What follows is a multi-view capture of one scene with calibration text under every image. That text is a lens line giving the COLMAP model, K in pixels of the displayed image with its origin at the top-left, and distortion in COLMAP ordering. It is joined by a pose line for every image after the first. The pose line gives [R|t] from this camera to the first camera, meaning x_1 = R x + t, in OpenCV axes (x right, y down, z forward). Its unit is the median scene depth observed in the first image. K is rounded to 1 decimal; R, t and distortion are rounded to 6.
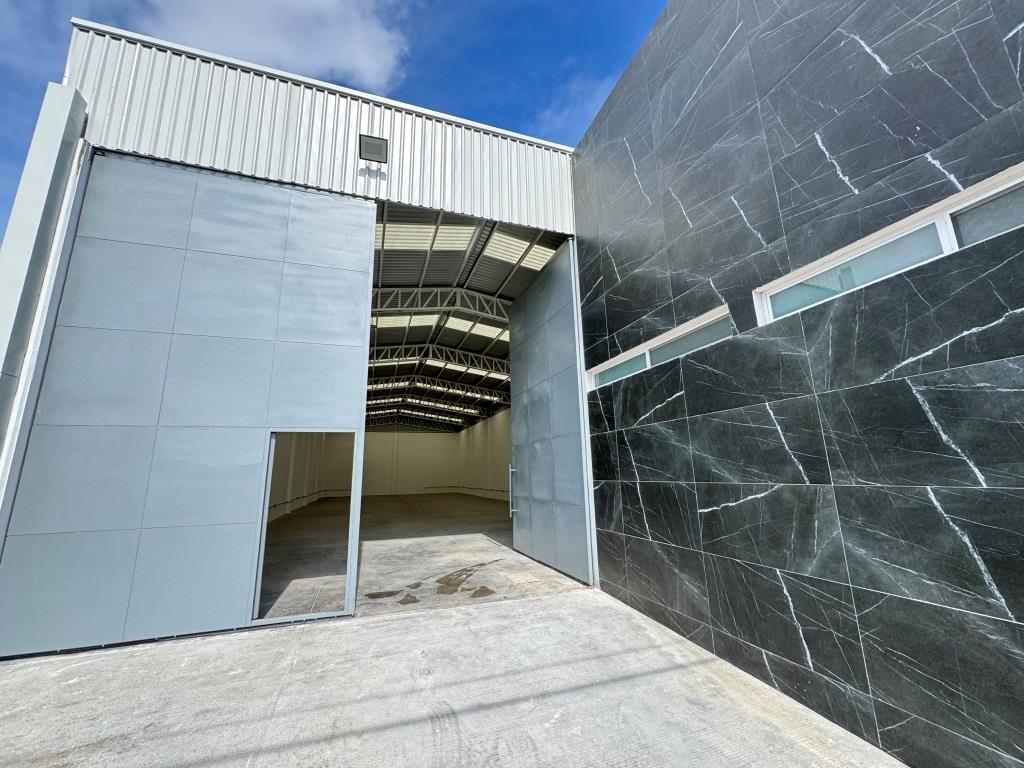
lens RADIAL K [[405.8, 0, 512.7], [0, 405.8, 382.3], [0, 0, 1]] dist [-0.002758, 0.000253]
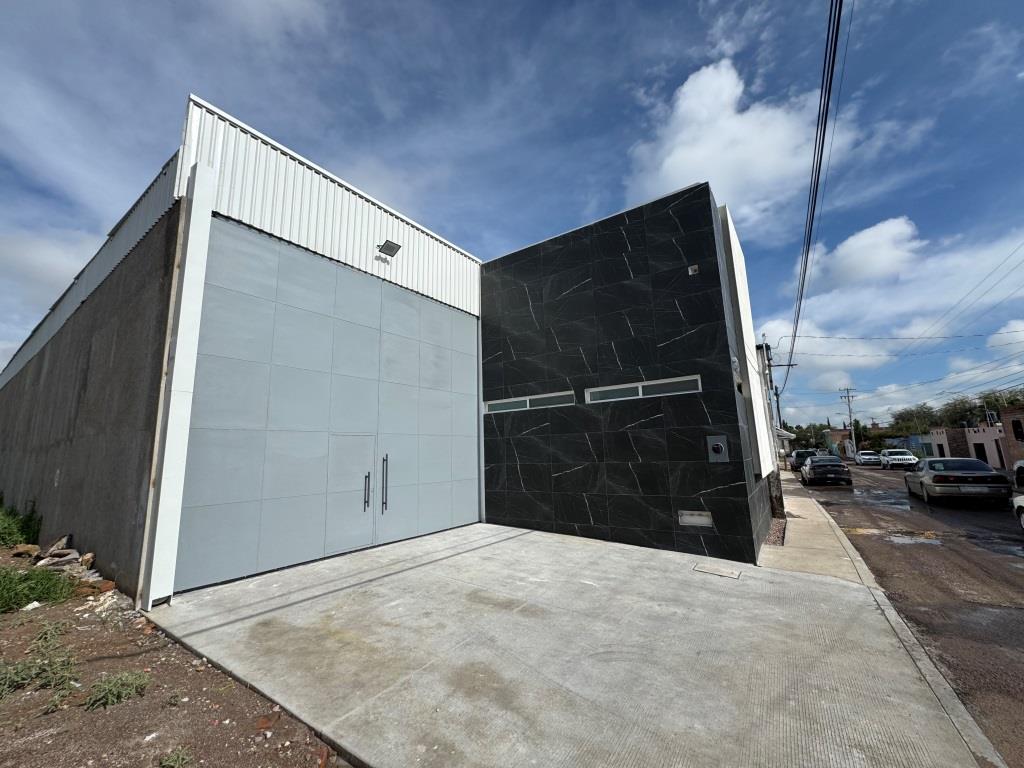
lens RADIAL K [[405.8, 0, 509.8], [0, 405.8, 382.7], [0, 0, 1]] dist [-0.002758, 0.000253]
pose [[0.813723, 0.099941, 0.572596, -0.926490], [-0.116037, 0.993209, -0.008452, -0.135868], [-0.569552, -0.059565, 0.819794, -0.612162]]
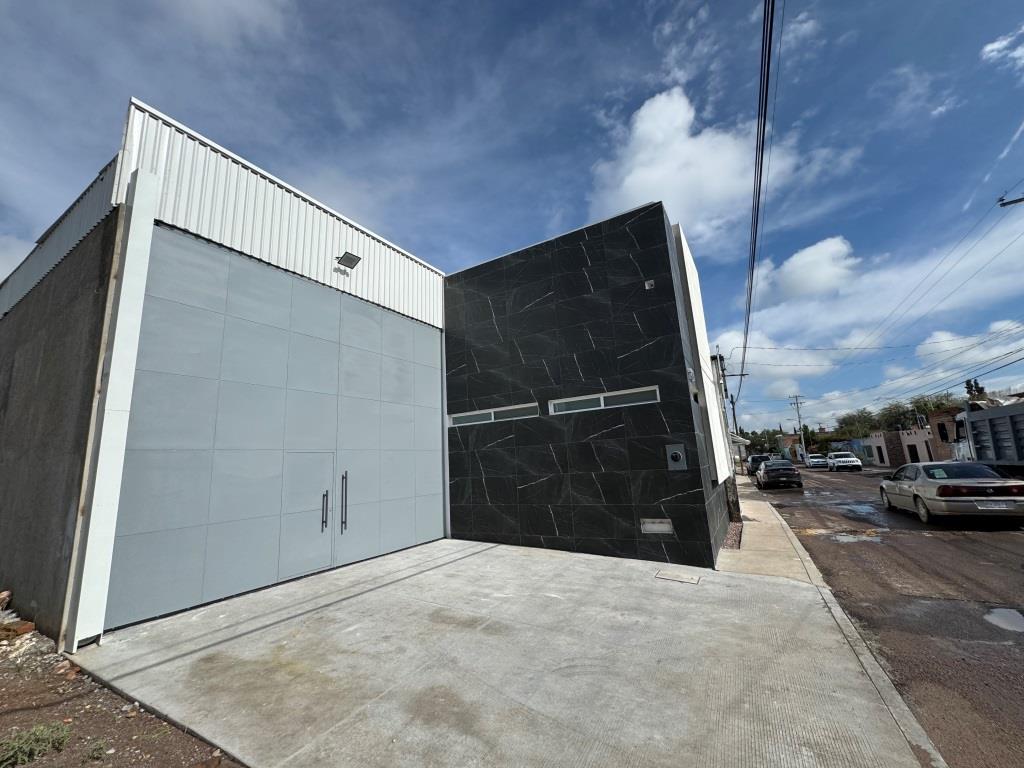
lens RADIAL K [[405.8, 0, 510.1], [0, 405.8, 382.4], [0, 0, 1]] dist [-0.002758, 0.000253]
pose [[0.767390, 0.107218, 0.632153, -0.910475], [-0.101451, 0.993804, -0.045401, -0.142906], [-0.633104, -0.029292, 0.773512, -0.622644]]
